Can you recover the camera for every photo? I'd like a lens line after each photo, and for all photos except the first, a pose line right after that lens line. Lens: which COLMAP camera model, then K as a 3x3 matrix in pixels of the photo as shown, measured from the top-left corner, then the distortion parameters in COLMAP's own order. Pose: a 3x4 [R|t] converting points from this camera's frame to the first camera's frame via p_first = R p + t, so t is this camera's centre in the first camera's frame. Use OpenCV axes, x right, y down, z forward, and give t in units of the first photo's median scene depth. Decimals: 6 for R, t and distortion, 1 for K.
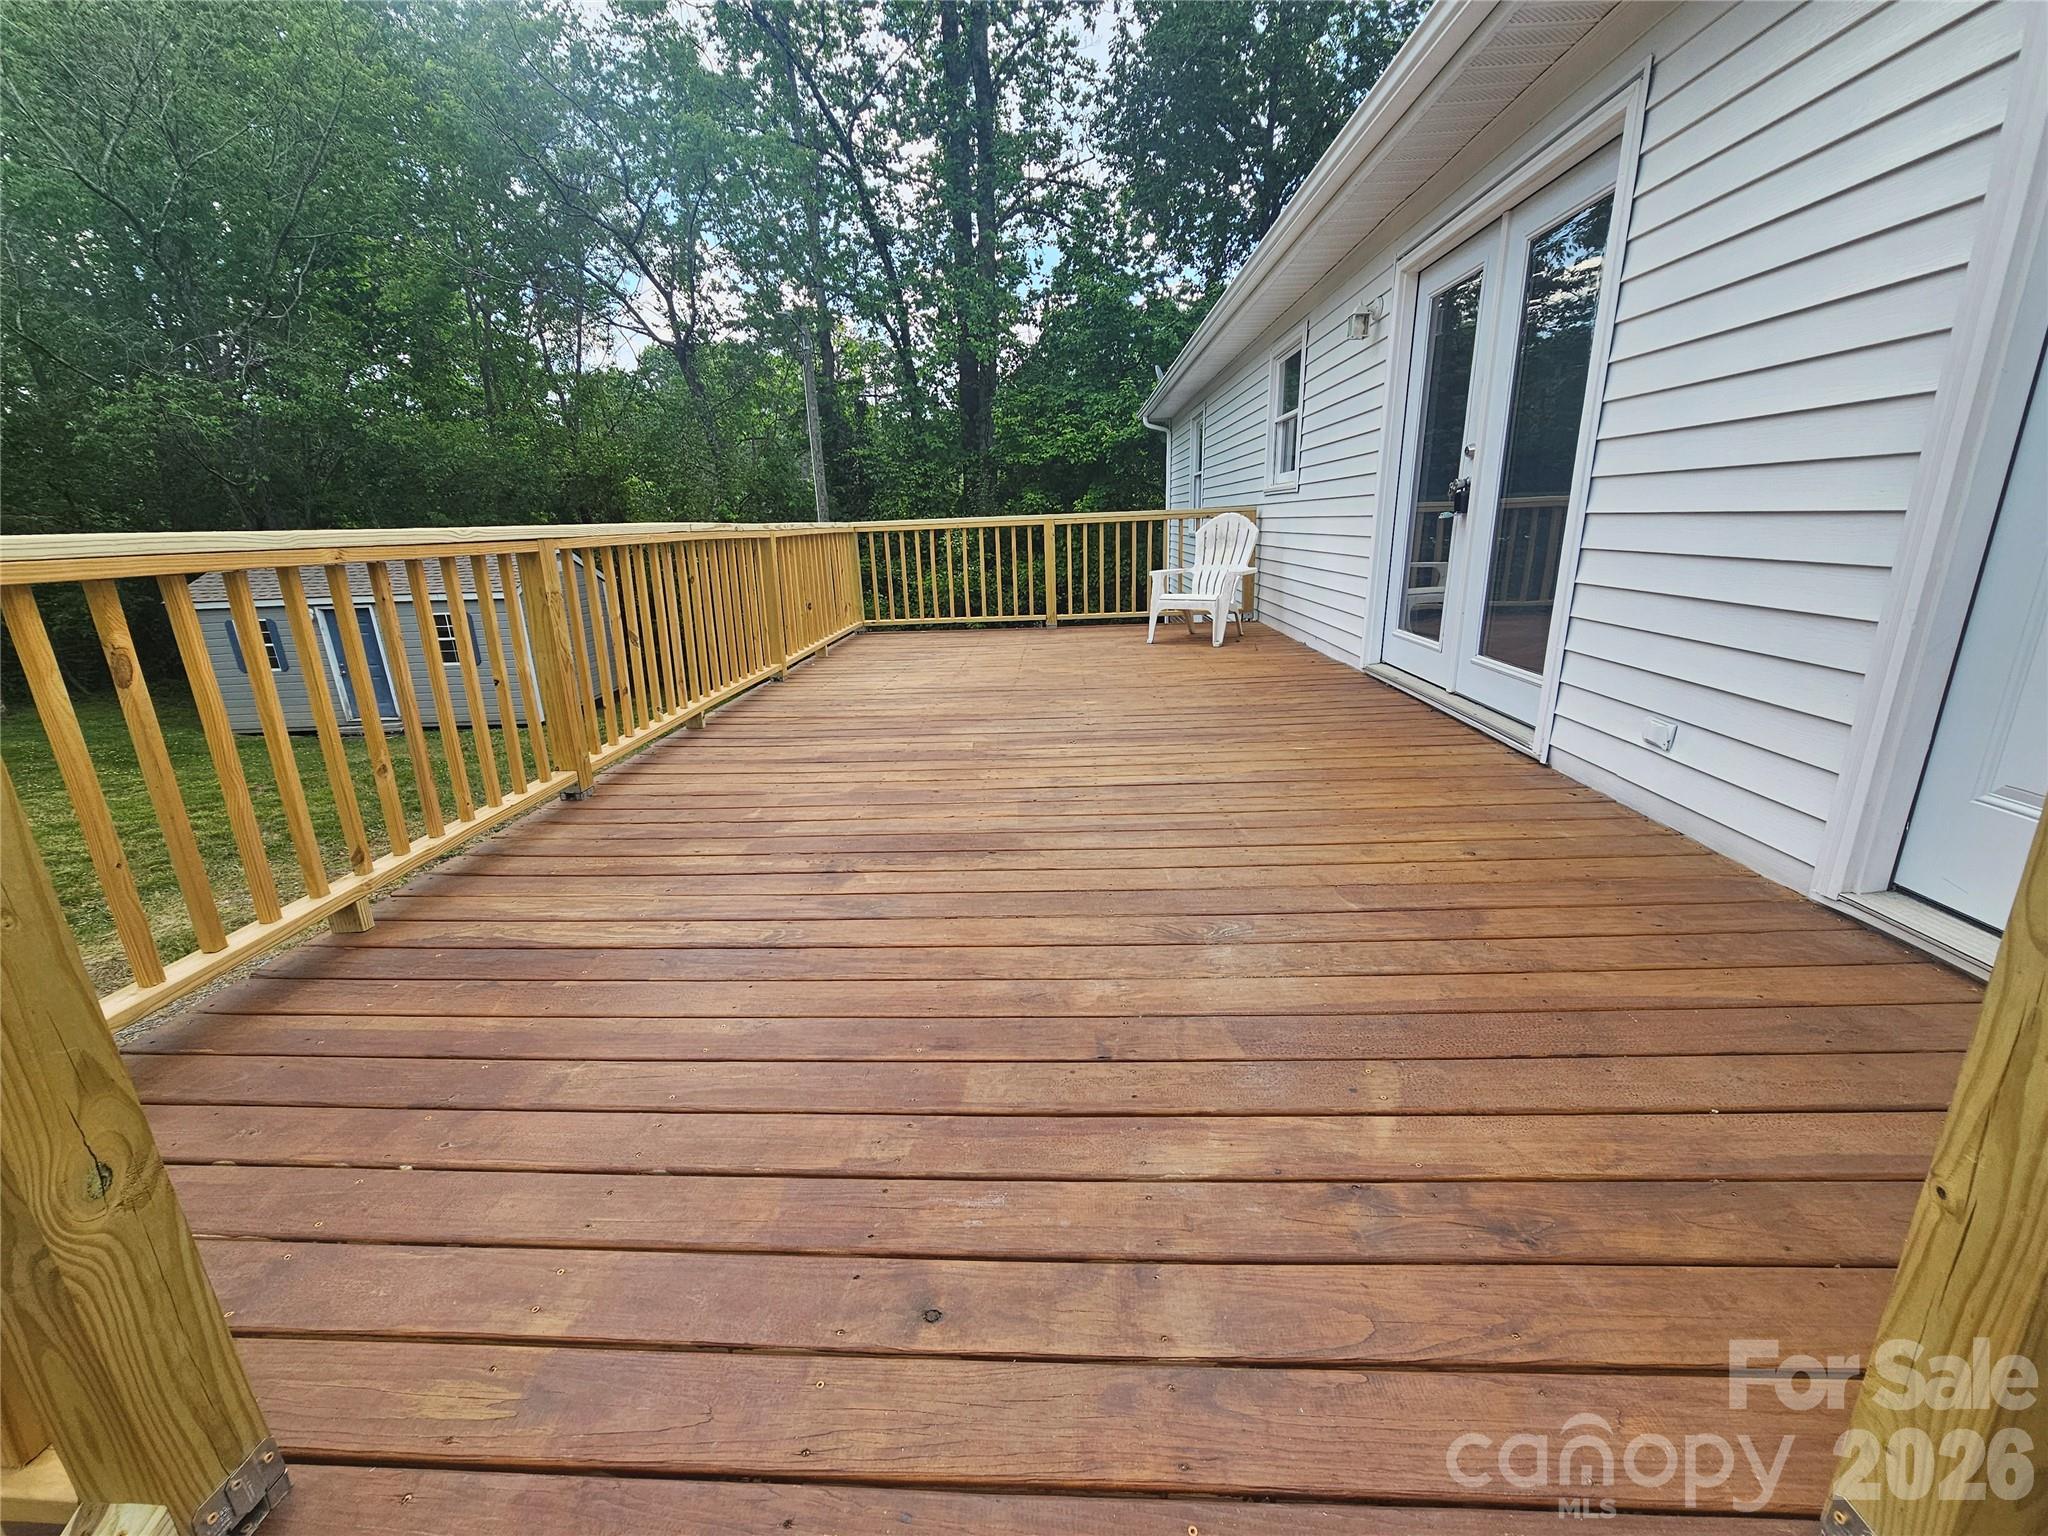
lens RADIAL K [[842.2, 0, 1021.4], [0, 842.2, 774.3], [0, 0, 1]] dist [-0.006259, 0.000192]
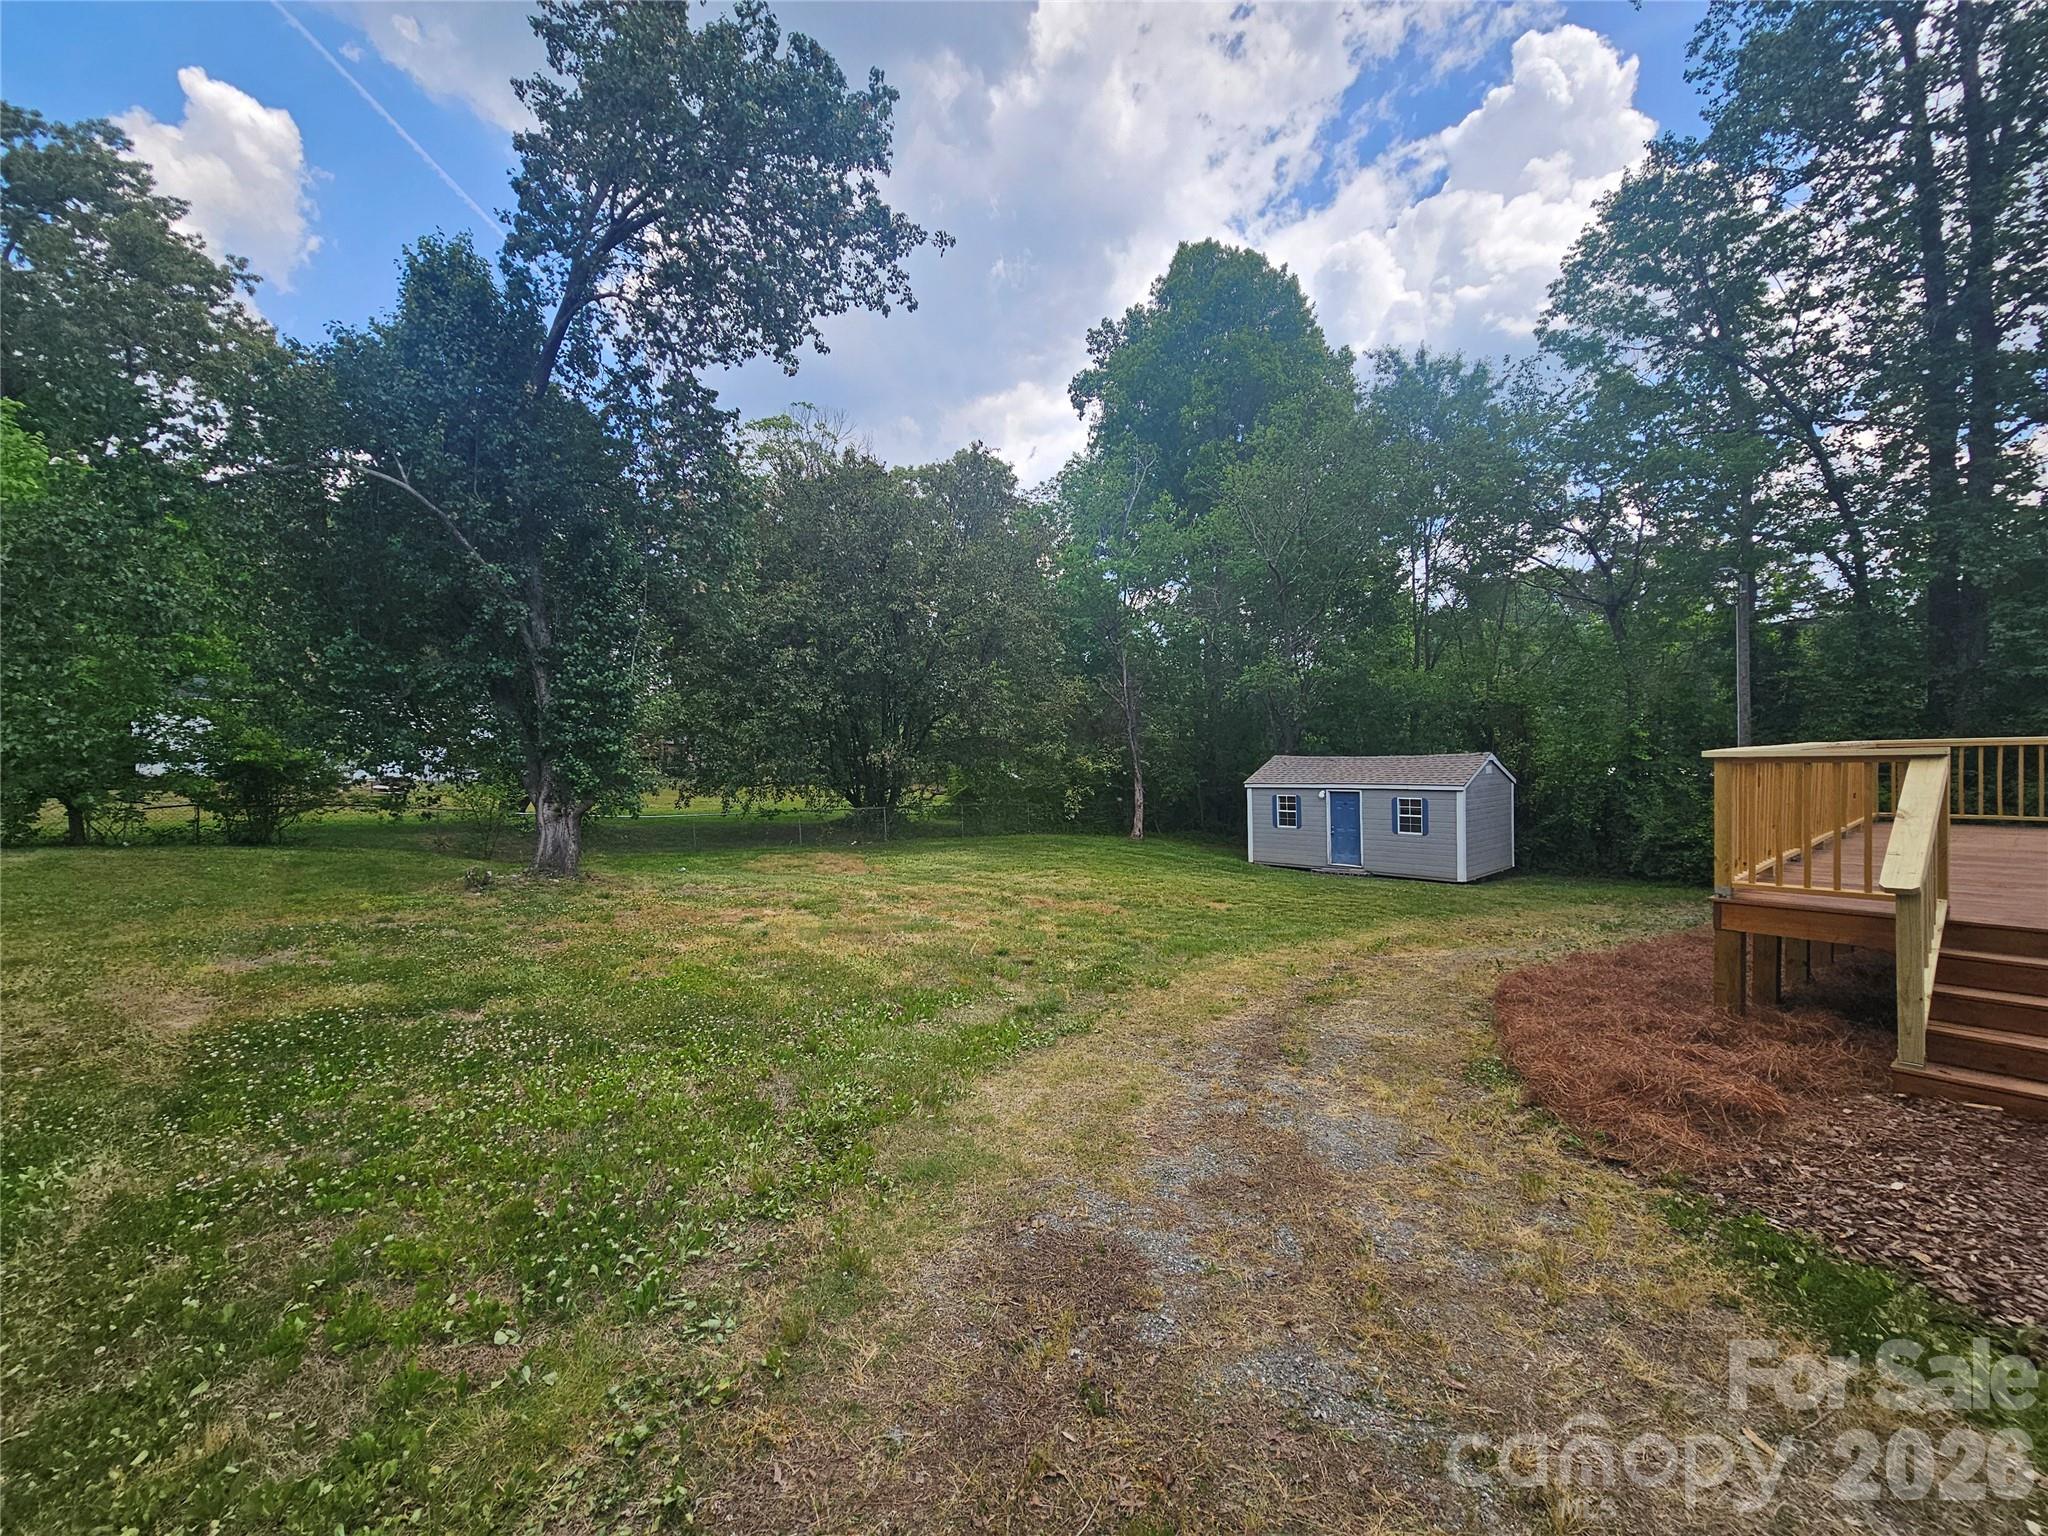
lens RADIAL K [[842.2, 0, 1010.3], [0, 842.2, 772.4], [0, 0, 1]] dist [-0.006259, 0.000192]
pose [[0.657723, 0.035298, -0.752432, -0.108262], [-0.218175, 0.965011, -0.145442, 0.267334], [0.720971, 0.259823, 0.642411, -0.924041]]
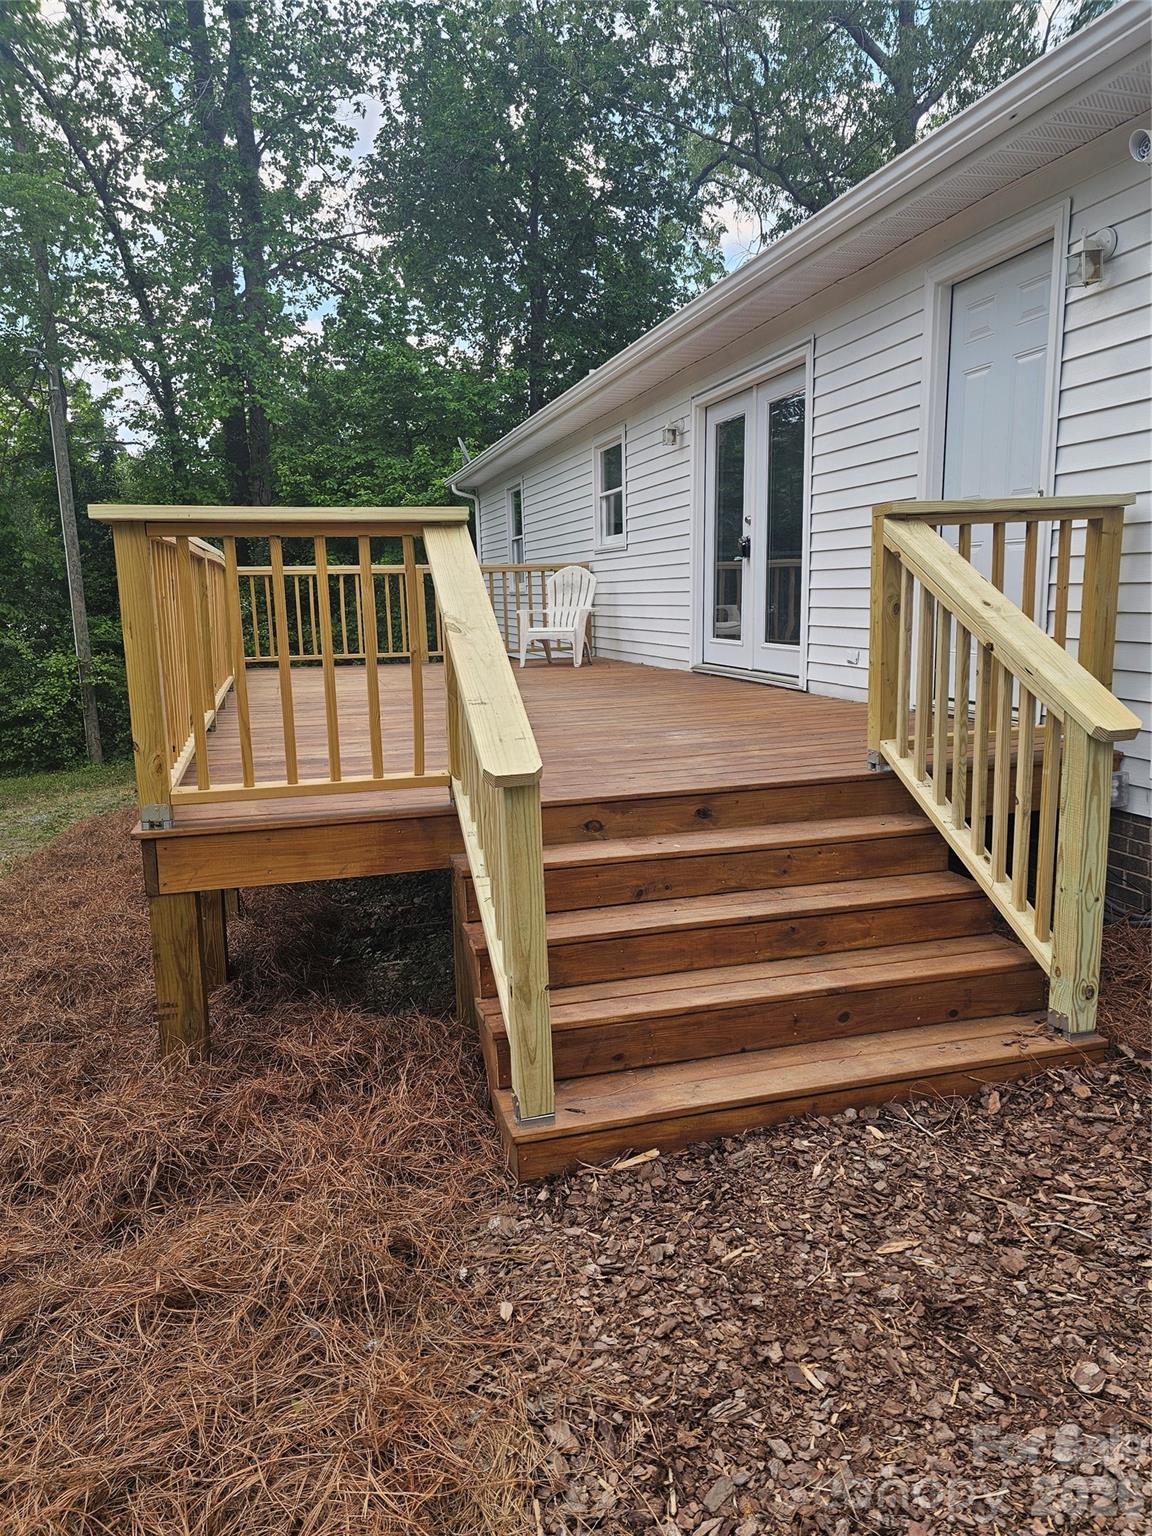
lens RADIAL K [[1036.4, 0, 585.3], [0, 1036.4, 764.5], [0, 0, 1]] dist [0.039630, -0.021890]
pose [[0.946619, -0.038502, 0.320046, -0.226728], [0.081639, 0.989108, -0.122476, 0.161678], [-0.311845, 0.142066, 0.939452, -0.385028]]
